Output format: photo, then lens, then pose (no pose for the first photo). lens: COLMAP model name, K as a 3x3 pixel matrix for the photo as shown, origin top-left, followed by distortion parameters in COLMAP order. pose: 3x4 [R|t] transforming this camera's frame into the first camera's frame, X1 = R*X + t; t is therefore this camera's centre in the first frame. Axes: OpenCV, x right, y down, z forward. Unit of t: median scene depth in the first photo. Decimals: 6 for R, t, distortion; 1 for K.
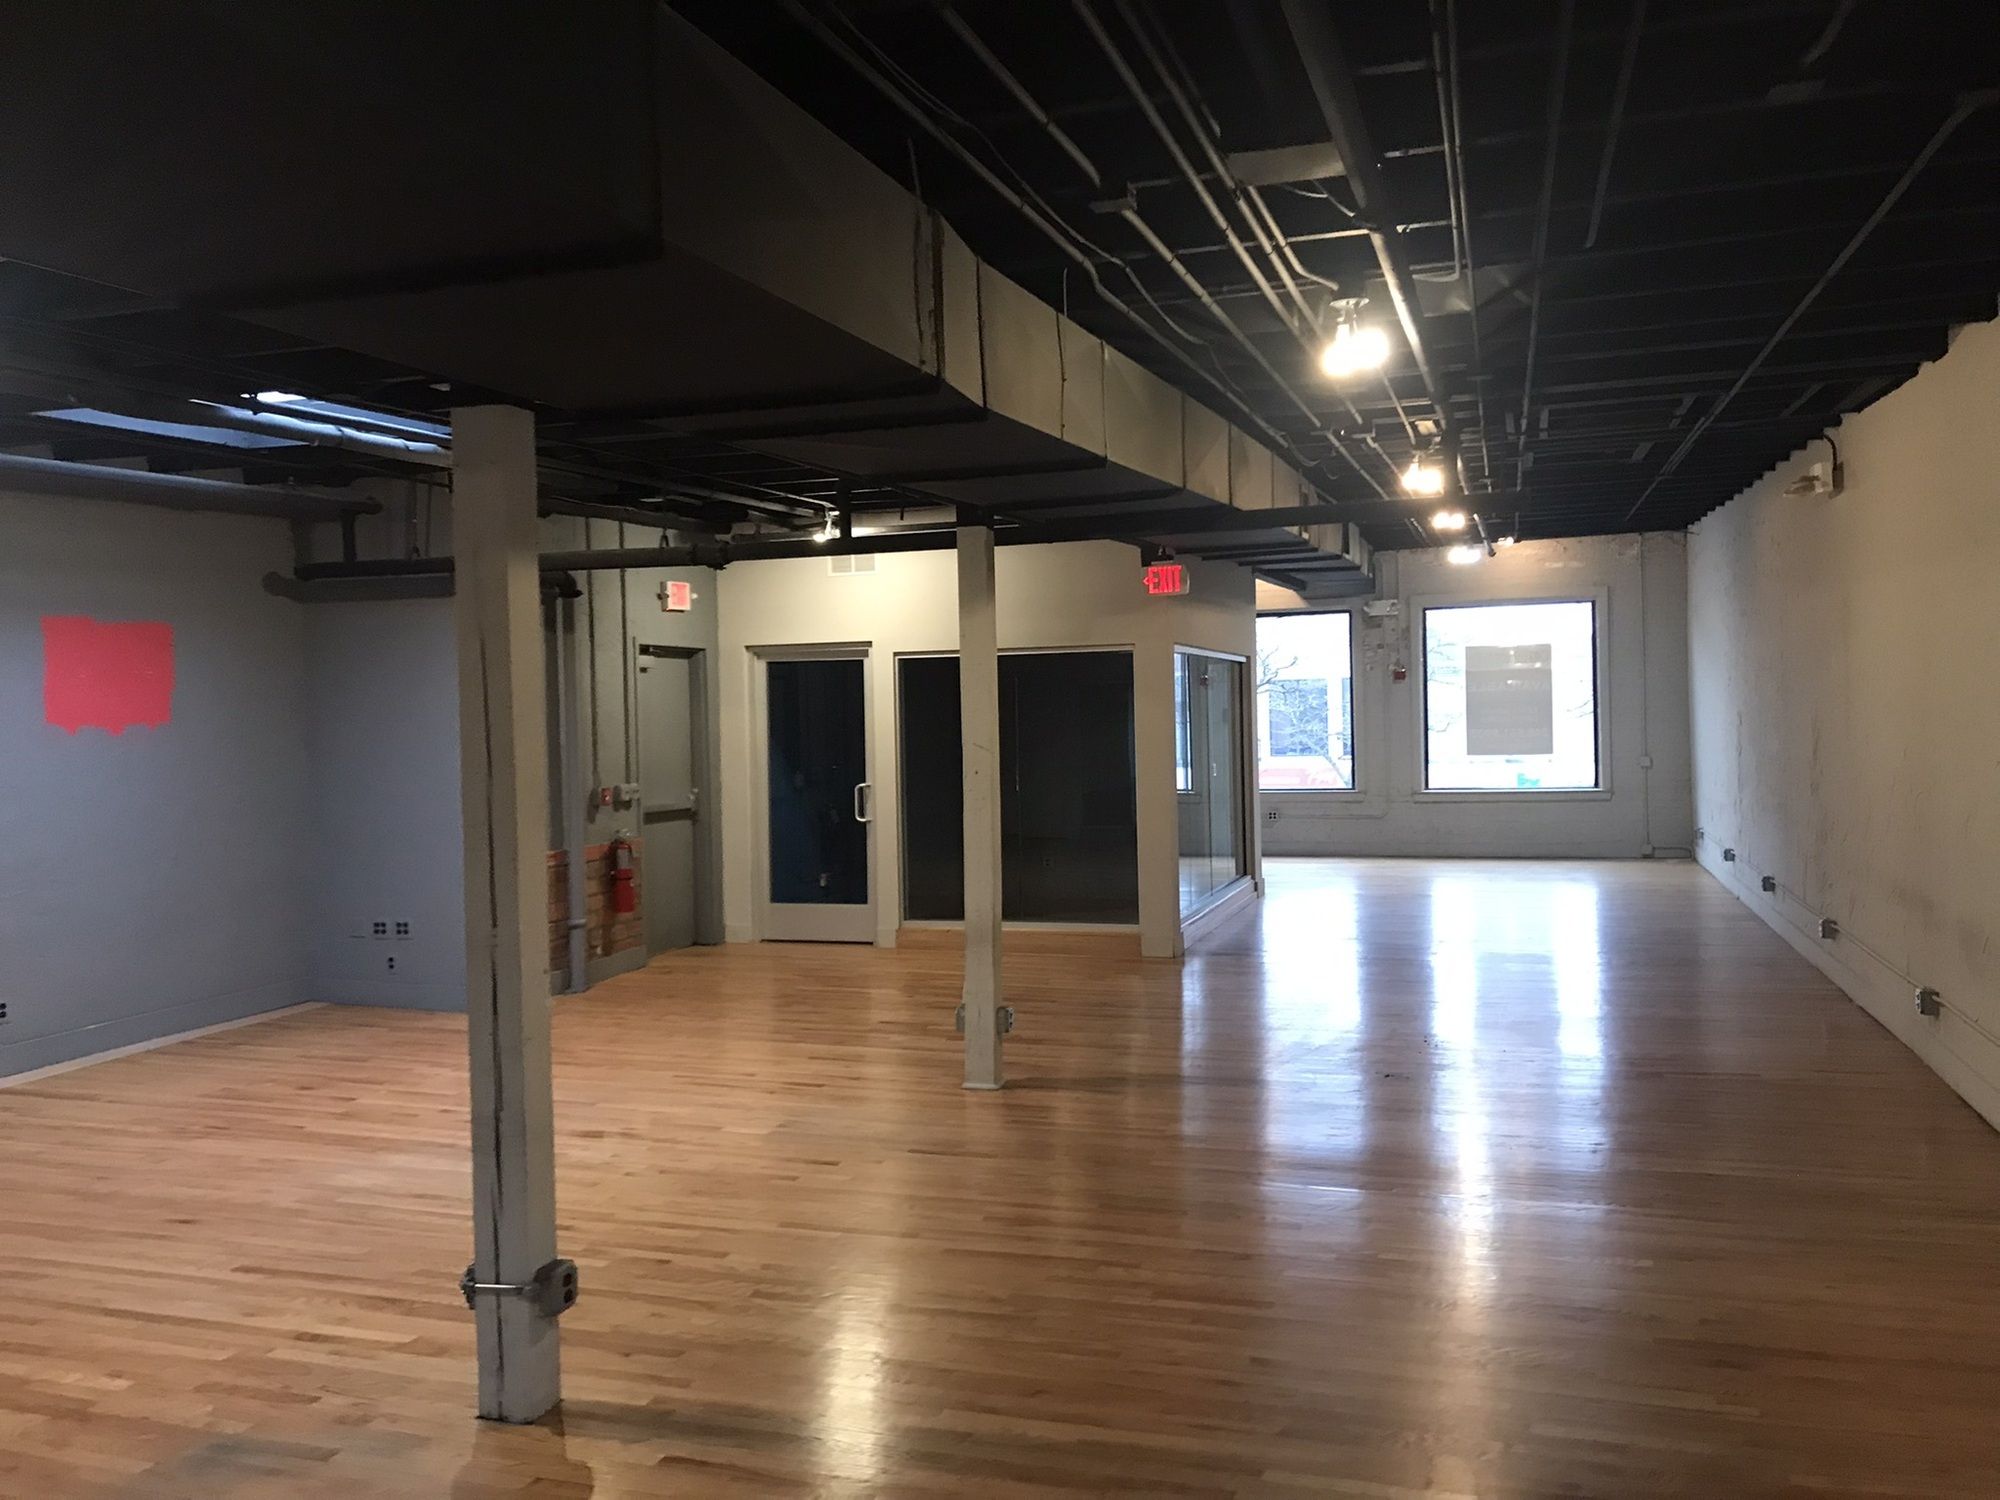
lens RADIAL K [[1622.6, 0, 1000.0], [0, 1622.6, 750.0], [0, 0, 1]] dist [0.087120, -0.183737]
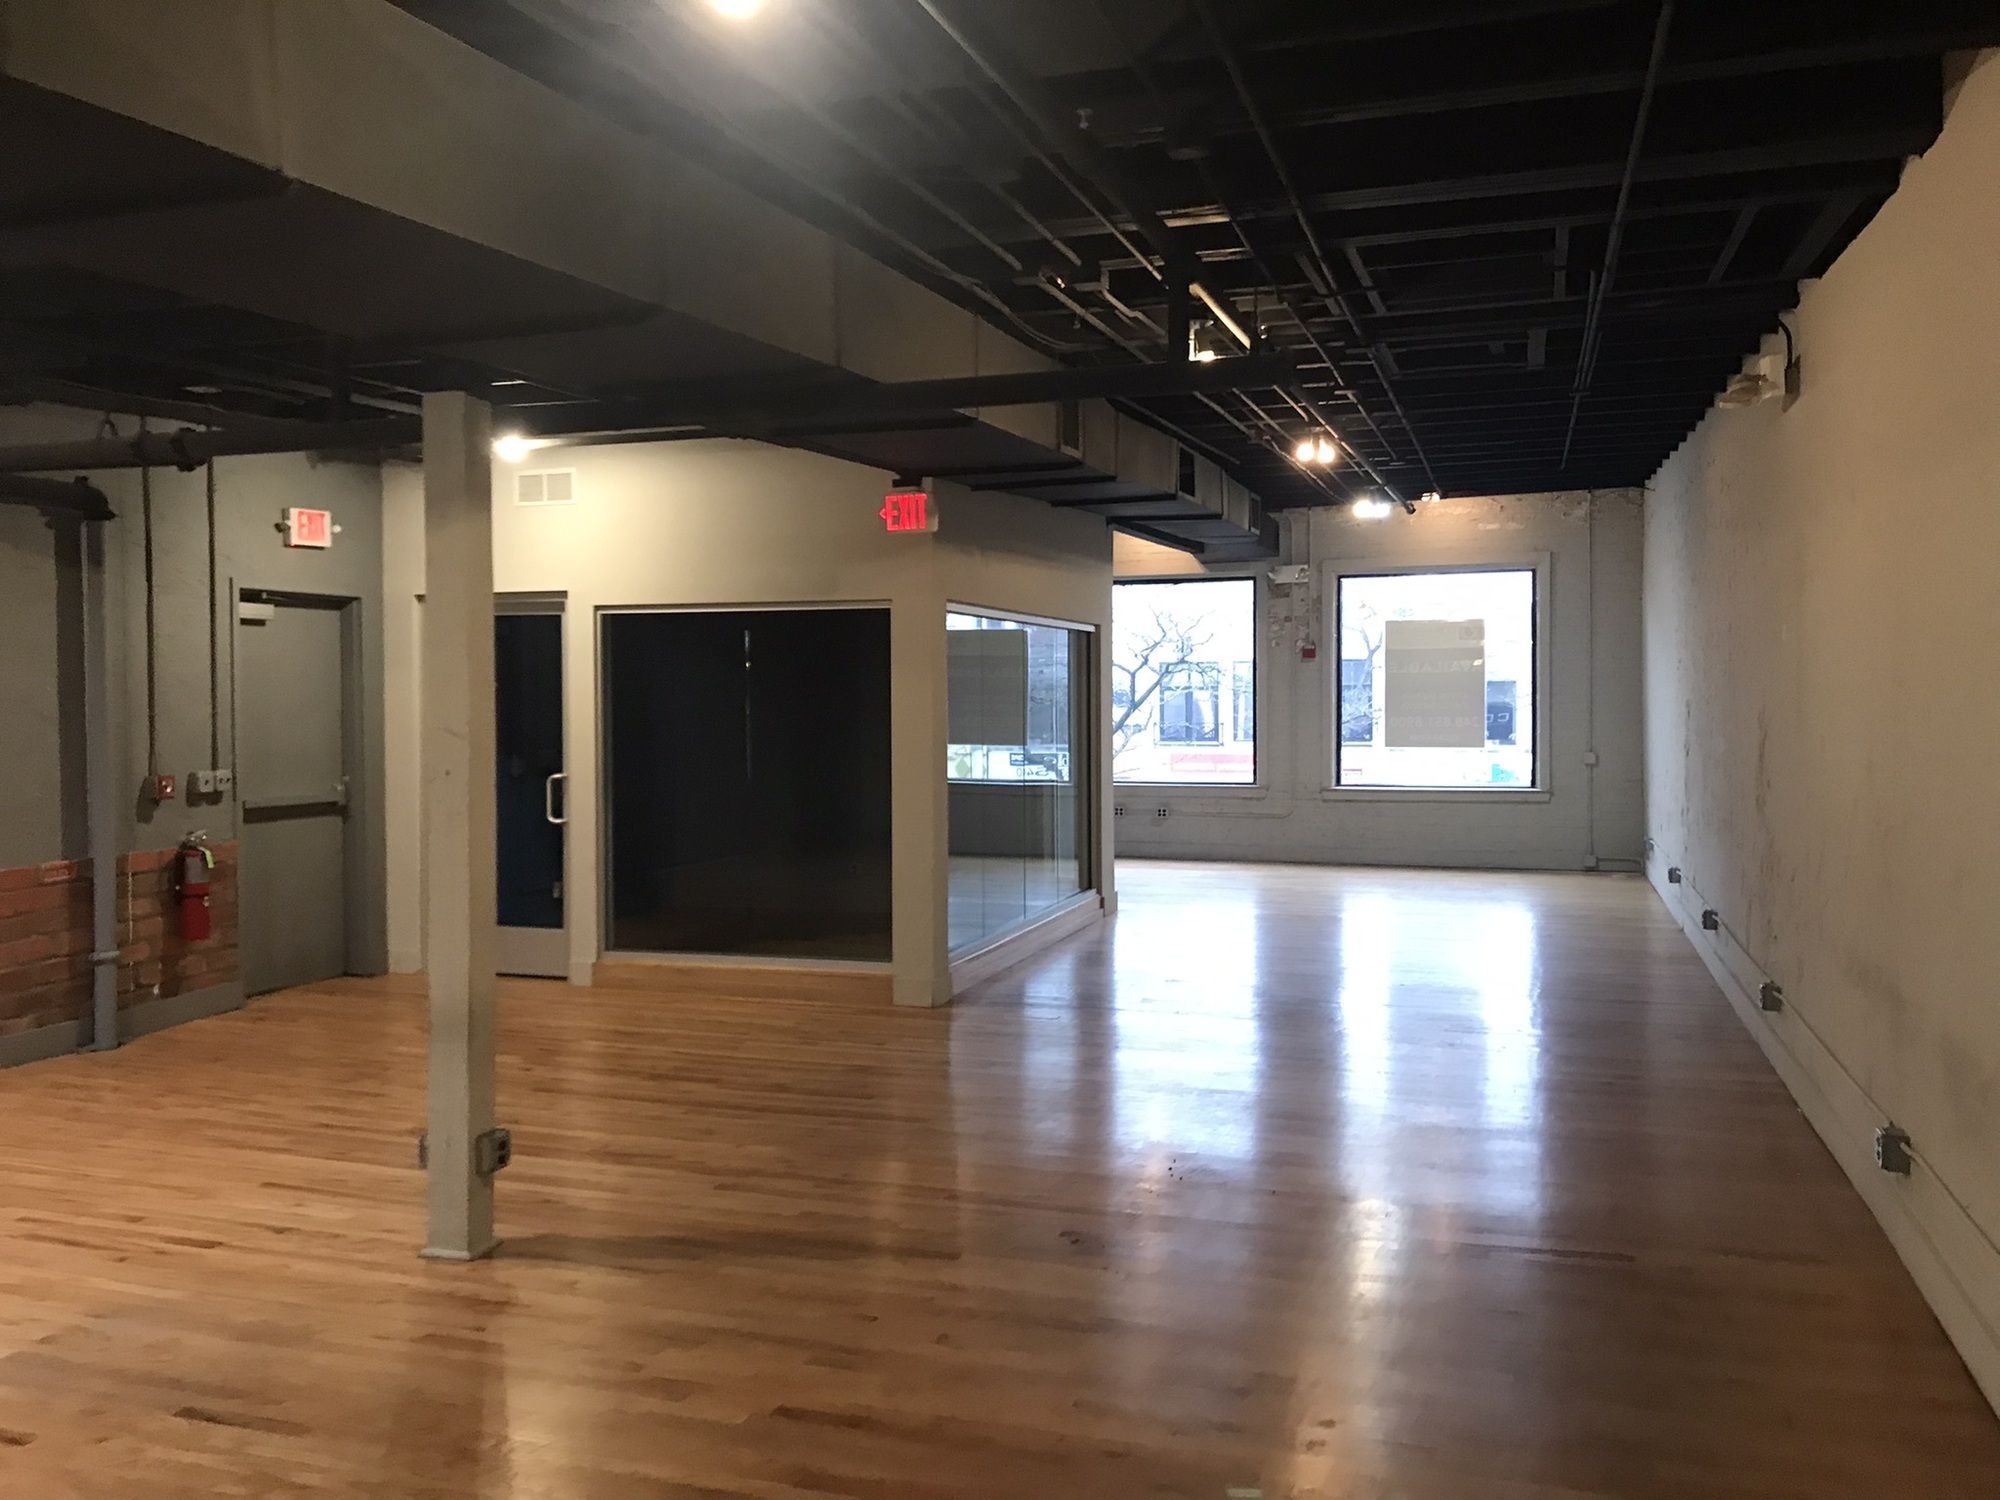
lens RADIAL K [[1622.6, 0, 1000.0], [0, 1622.6, 750.0], [0, 0, 1]] dist [0.087120, -0.183737]
pose [[0.999850, 0.017290, -0.000964, 0.121769], [-0.017276, 0.999764, 0.013190, -0.004653], [0.001192, -0.013171, 0.999913, 0.203391]]
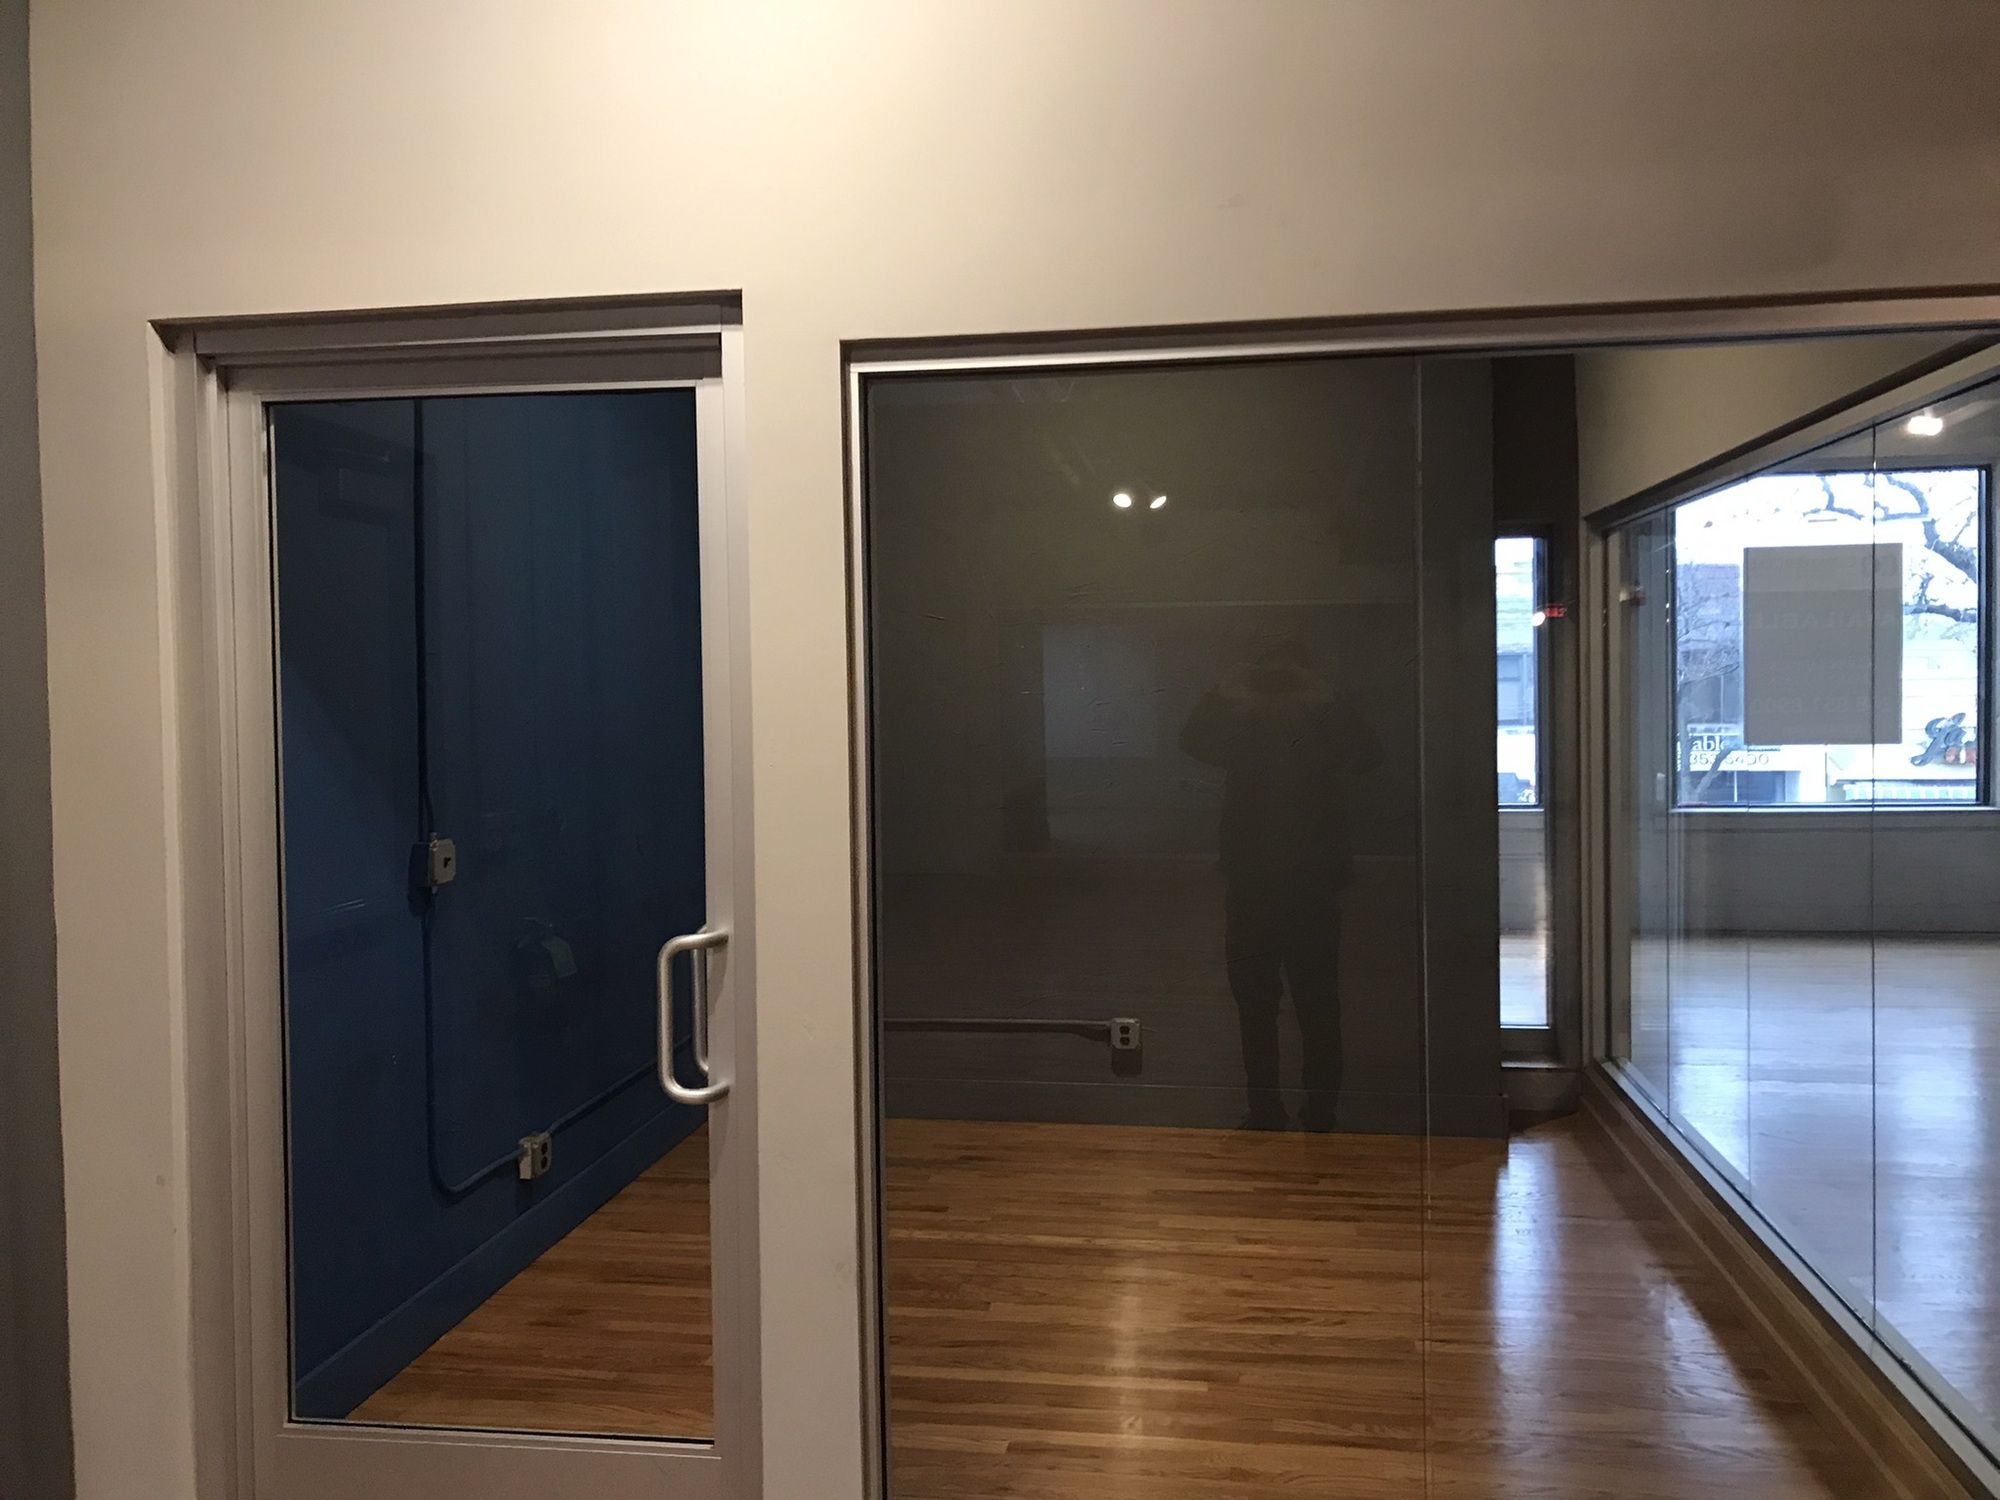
lens RADIAL K [[1622.6, 0, 1000.0], [0, 1622.6, 750.0], [0, 0, 1]] dist [0.087120, -0.183737]
pose [[0.987049, -0.002673, 0.160398, -0.074268], [-0.000526, 0.999802, 0.019899, -0.009317], [-0.160420, -0.019725, 0.986852, 0.725272]]
